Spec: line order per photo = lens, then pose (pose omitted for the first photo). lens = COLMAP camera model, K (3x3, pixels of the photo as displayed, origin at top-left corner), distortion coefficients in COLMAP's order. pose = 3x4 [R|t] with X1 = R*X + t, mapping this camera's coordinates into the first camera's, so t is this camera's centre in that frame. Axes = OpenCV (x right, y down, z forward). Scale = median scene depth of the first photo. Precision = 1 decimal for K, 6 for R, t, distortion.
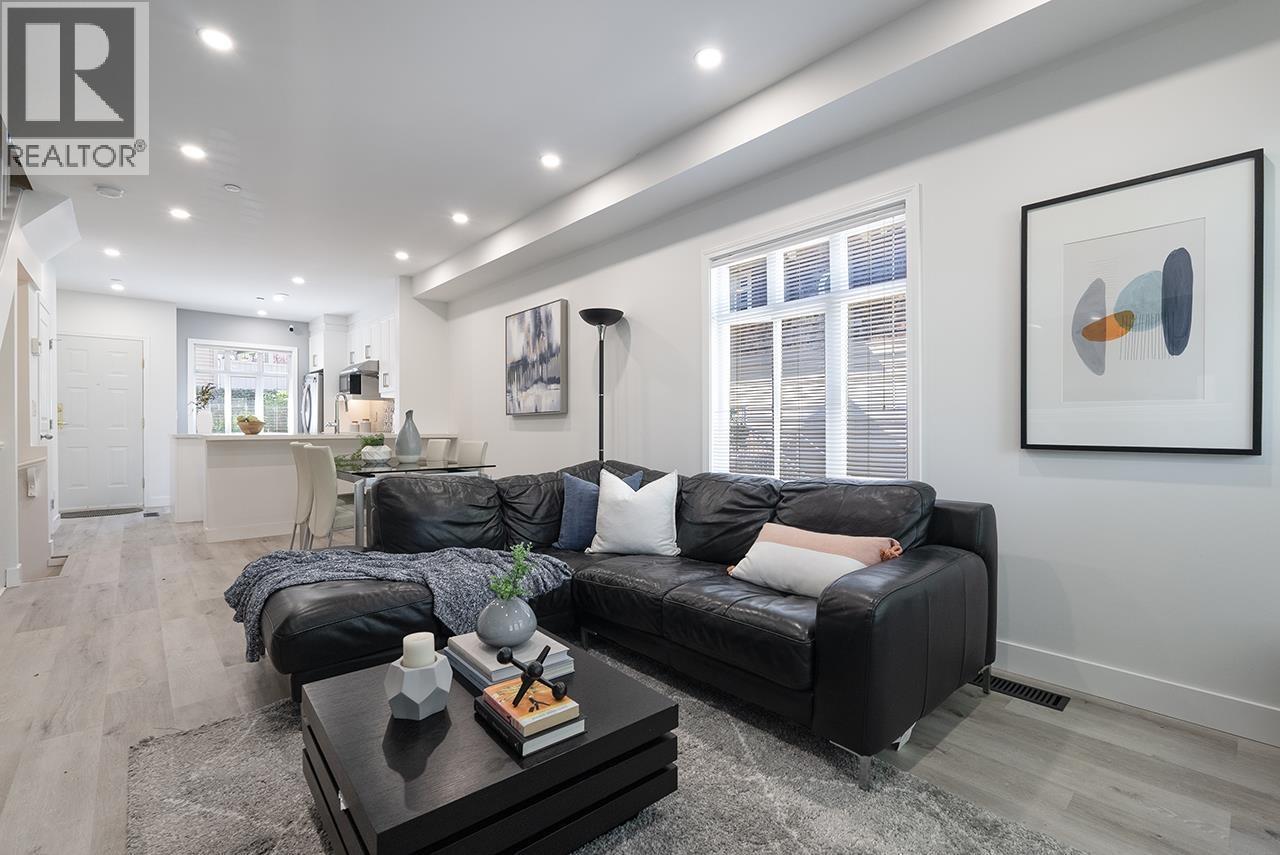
lens RADIAL K [[565.9, 0, 640.1], [0, 565.9, 432.0], [0, 0, 1]] dist [-0.008927, -0.000206]
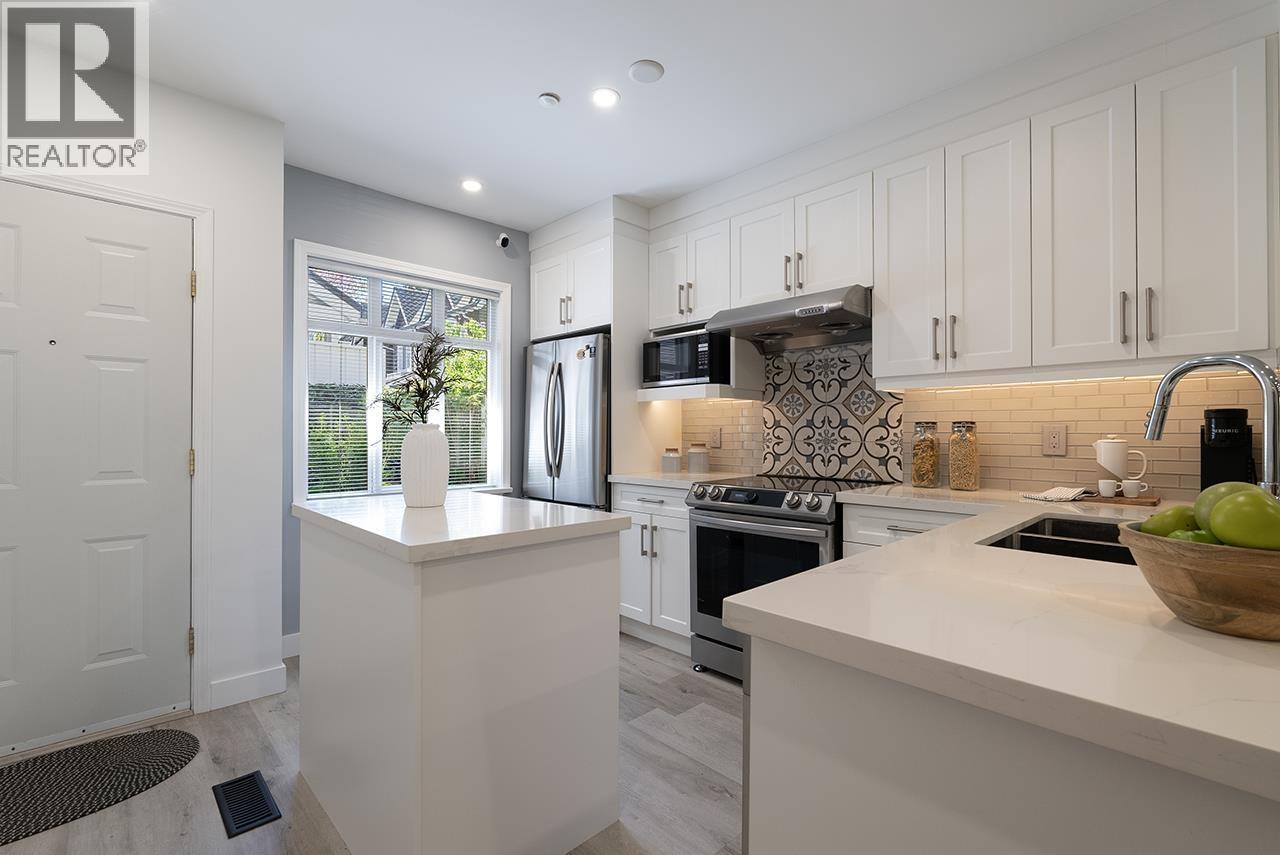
lens RADIAL K [[565.9, 0, 640.1], [0, 565.9, 432.0], [0, 0, 1]] dist [-0.008927, -0.000206]
pose [[0.999384, 0.000842, 0.035080, -0.895699], [-0.000474, 0.999945, -0.010484, -0.044571], [-0.035087, 0.010461, 0.999330, 0.933342]]
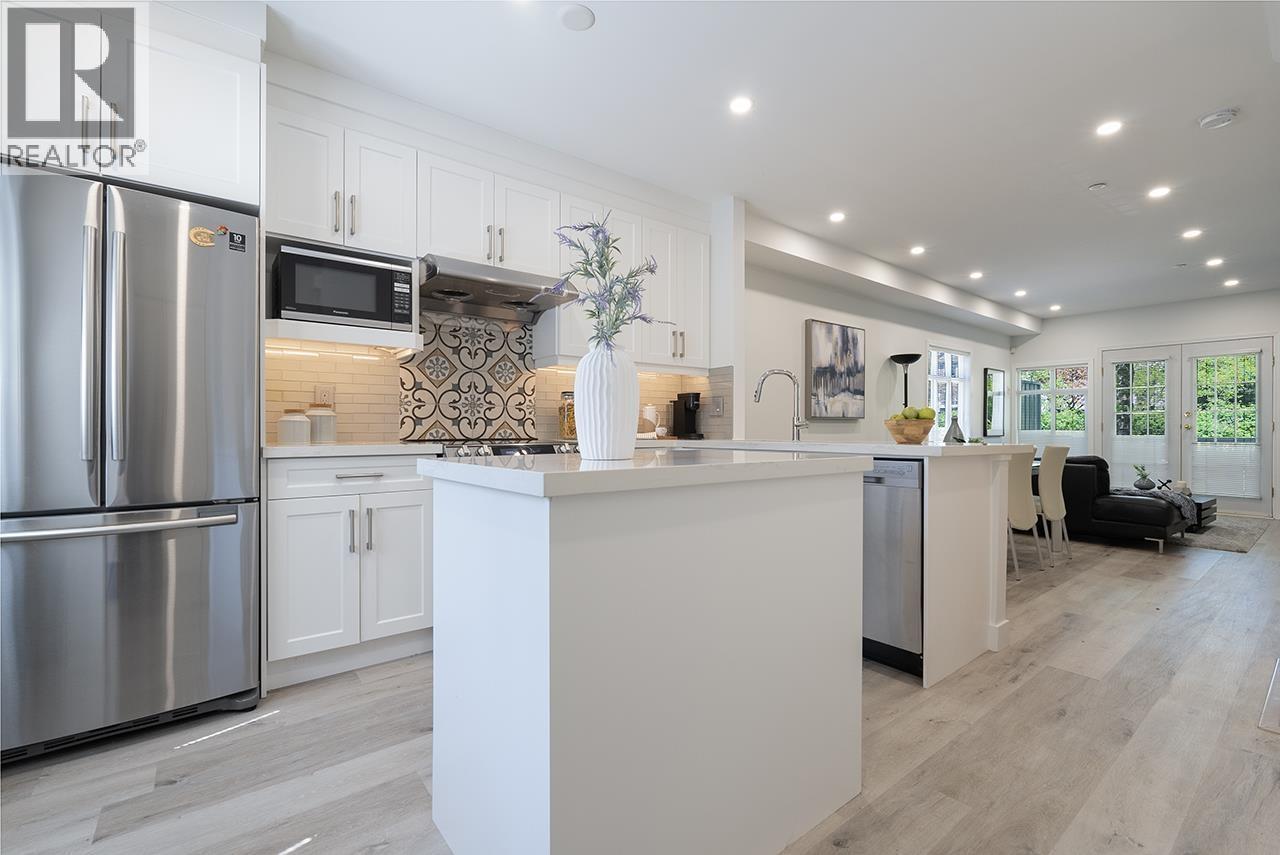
lens RADIAL K [[565.9, 0, 640.1], [0, 565.9, 432.0], [0, 0, 1]] dist [-0.008927, -0.000206]
pose [[0.061433, -0.004417, 0.998101, -1.317589], [0.006060, 0.999973, 0.004052, -0.011375], [-0.998093, 0.005799, 0.061458, 1.305667]]
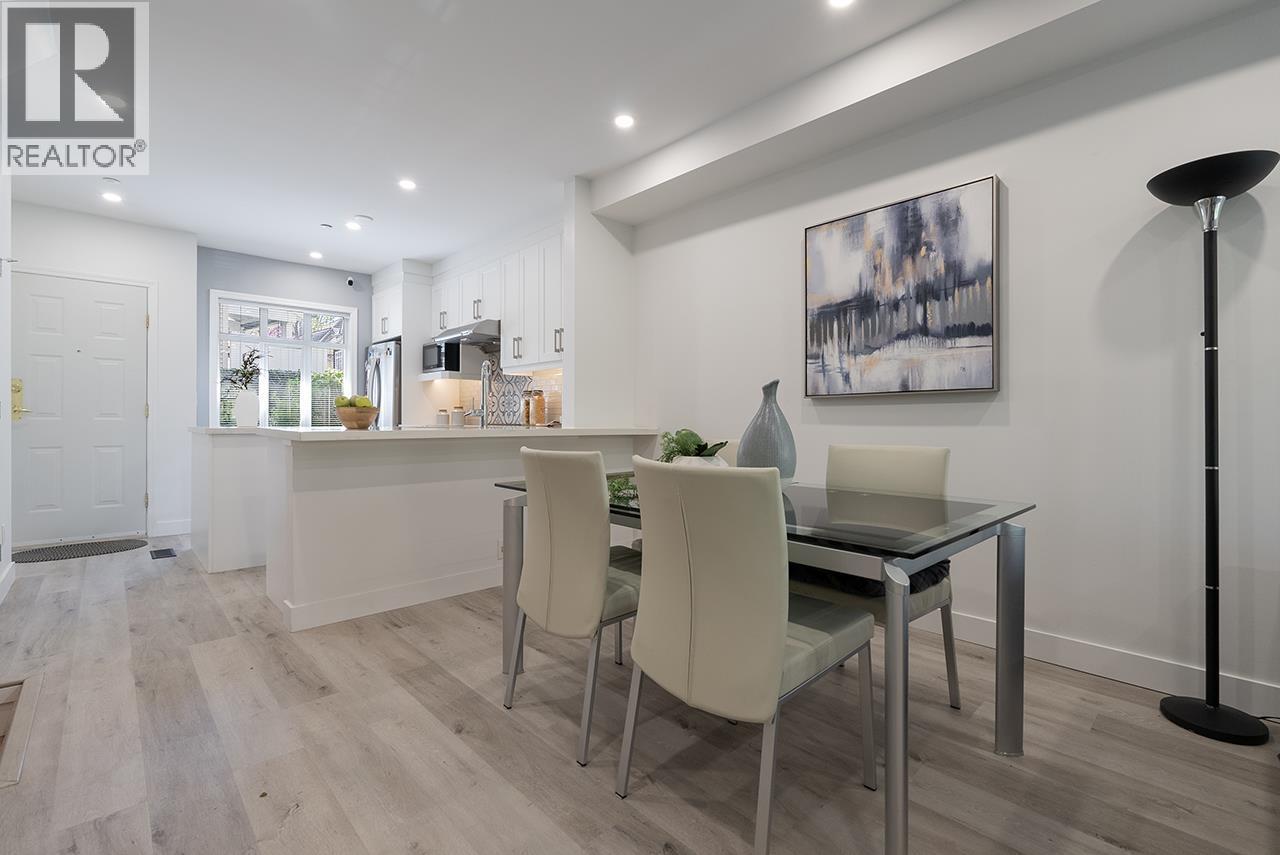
lens RADIAL K [[575.6, 0, 645.5], [0, 575.6, 420.1], [0, 0, 1]] dist [-0.009122, 0.000572]
pose [[0.999722, 0.002246, 0.023492, -0.436492], [-0.002069, 0.999969, -0.007562, -0.001684], [-0.023508, 0.007511, 0.999695, 0.435282]]
